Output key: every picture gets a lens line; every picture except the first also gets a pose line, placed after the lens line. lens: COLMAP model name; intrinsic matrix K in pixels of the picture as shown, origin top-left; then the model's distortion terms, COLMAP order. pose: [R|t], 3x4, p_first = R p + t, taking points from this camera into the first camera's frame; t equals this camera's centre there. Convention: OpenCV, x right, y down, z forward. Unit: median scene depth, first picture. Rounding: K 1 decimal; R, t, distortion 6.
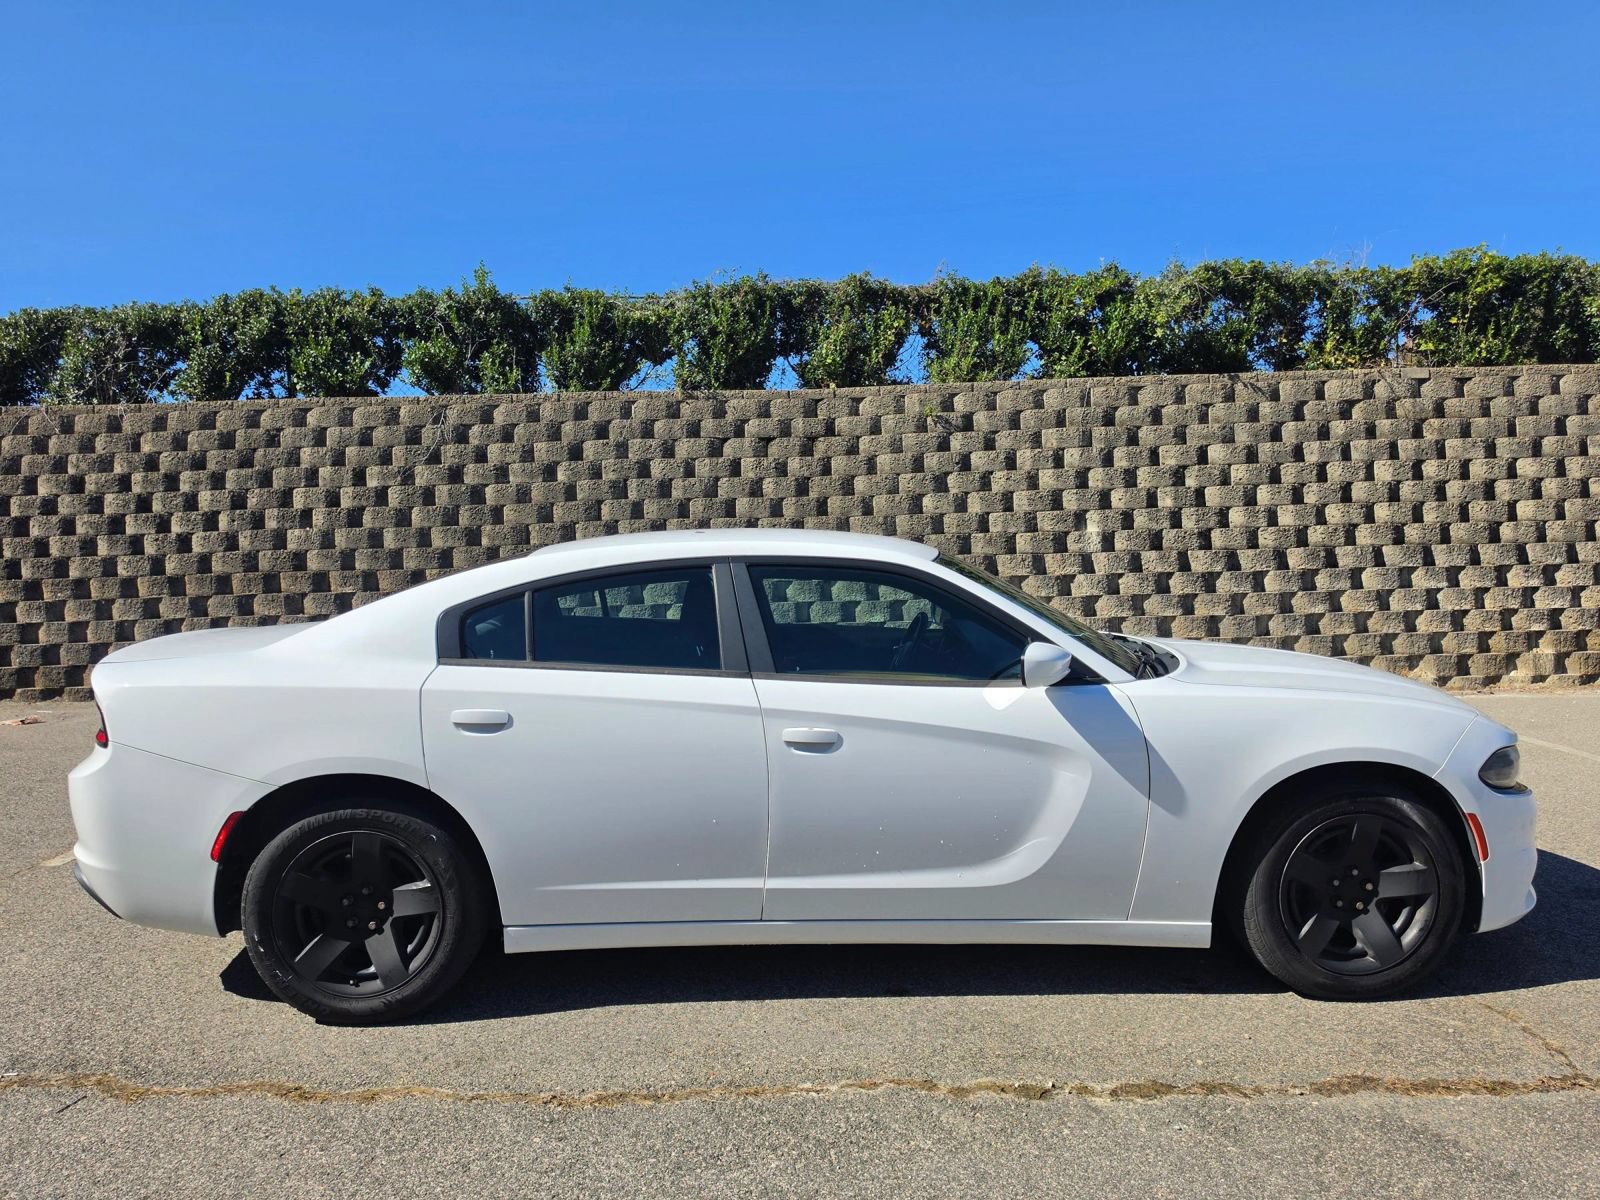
lens RADIAL K [[1084.6, 0, 809.5], [0, 1084.6, 592.4], [0, 0, 1]] dist [0.047311, -0.069956]
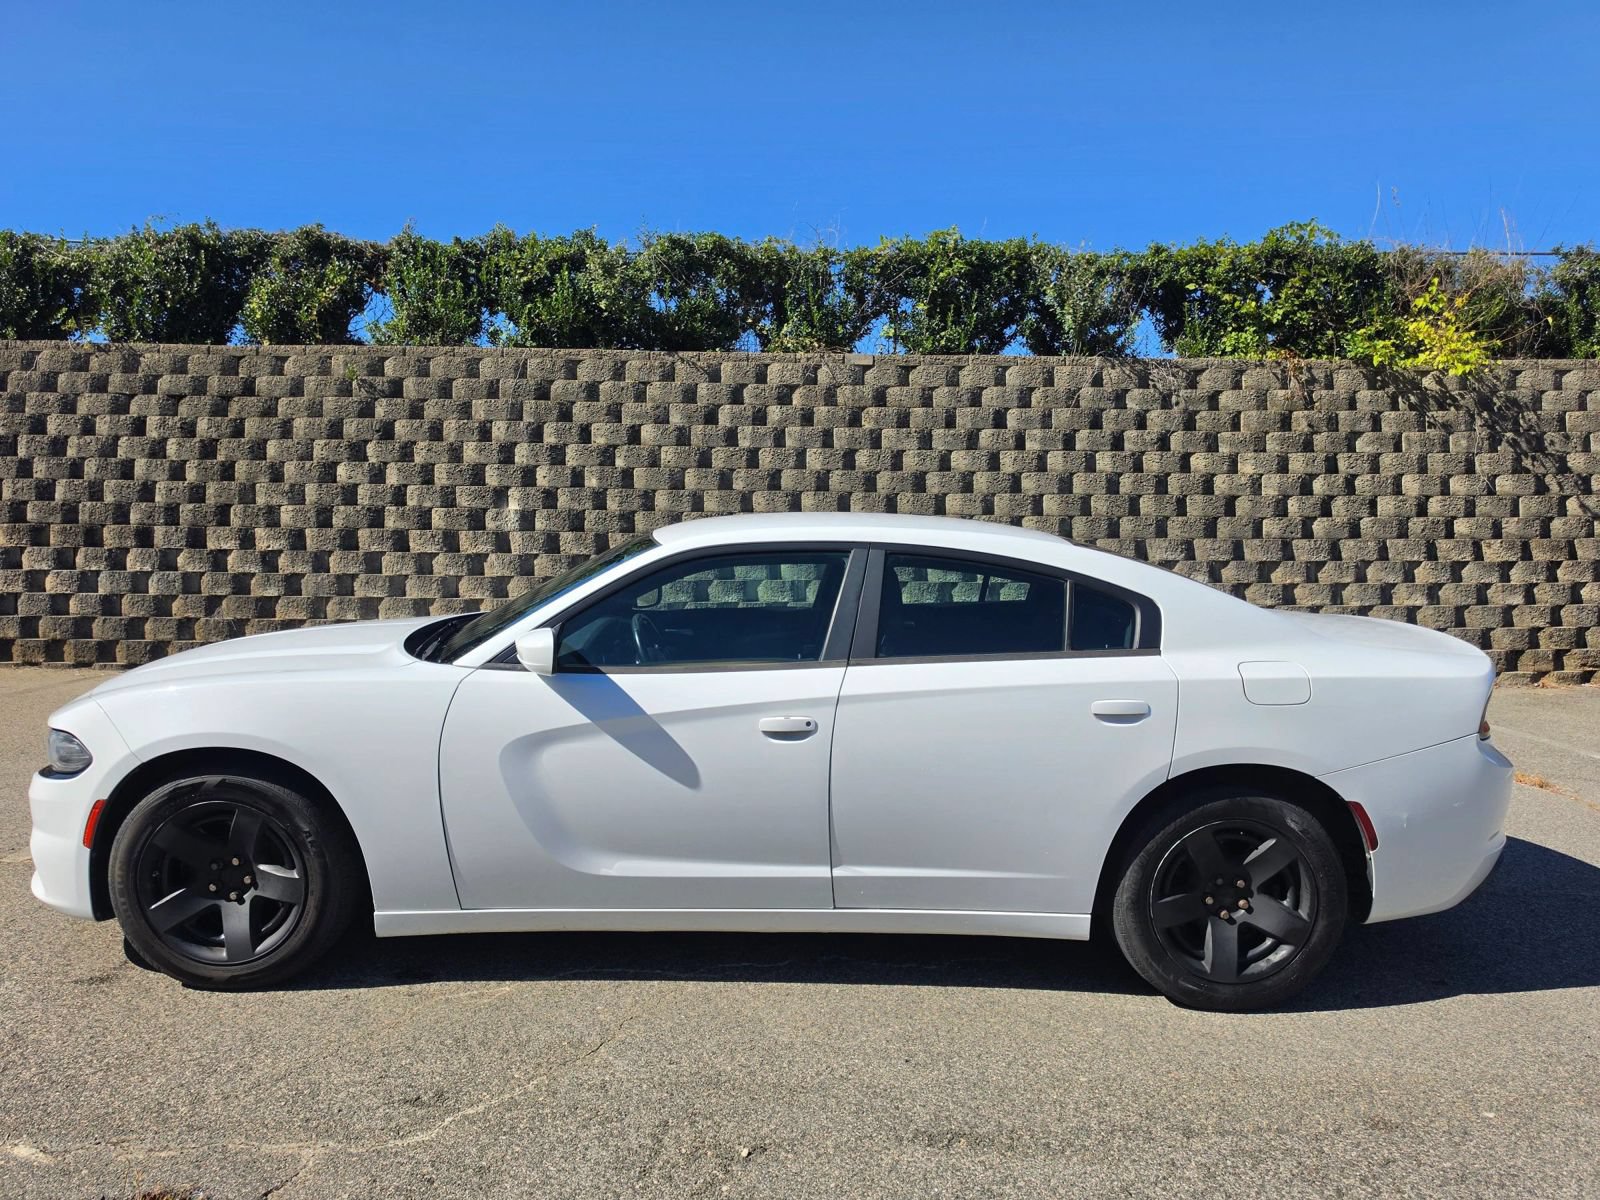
lens RADIAL K [[1098.8, 0, 827.4], [0, 1098.8, 599.6], [0, 0, 1]] dist [0.048719, -0.062621]
pose [[0.998297, 0.032919, 0.048156, 0.484645], [-0.034064, 0.999152, 0.023144, -0.008354], [-0.047354, -0.024745, 0.998572, 0.017299]]
